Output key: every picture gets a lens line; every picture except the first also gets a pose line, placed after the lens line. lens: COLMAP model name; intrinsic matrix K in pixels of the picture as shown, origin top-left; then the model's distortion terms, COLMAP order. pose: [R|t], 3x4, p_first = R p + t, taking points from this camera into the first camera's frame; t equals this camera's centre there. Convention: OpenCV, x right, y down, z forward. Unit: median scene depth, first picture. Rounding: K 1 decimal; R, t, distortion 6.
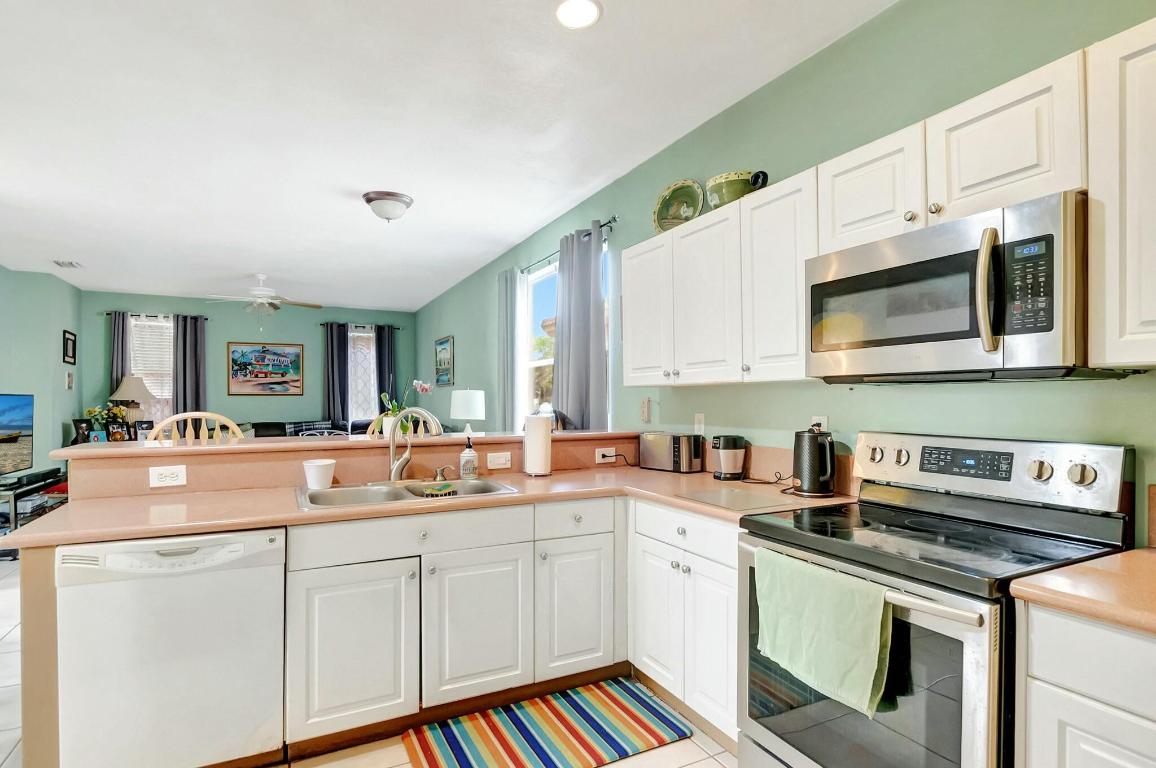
lens RADIAL K [[593.2, 0, 574.9], [0, 593.2, 394.9], [0, 0, 1]] dist [0.000312, -0.000613]
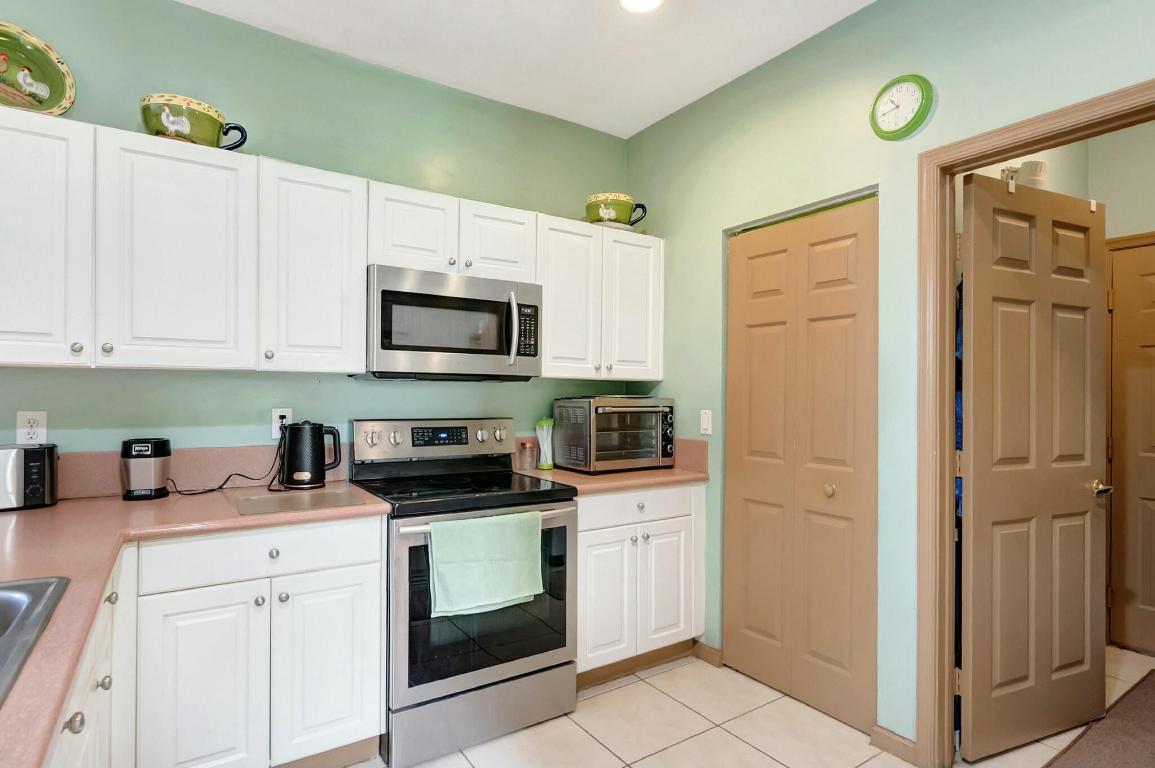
lens RADIAL K [[592.7, 0, 577.5], [0, 592.7, 387.0], [0, 0, 1]] dist [0.000312, -0.000613]
pose [[-0.128754, 0.015353, 0.991558, -0.762758], [-0.014990, 0.999736, -0.017426, 0.012766], [-0.991563, -0.017107, -0.128490, 0.789138]]
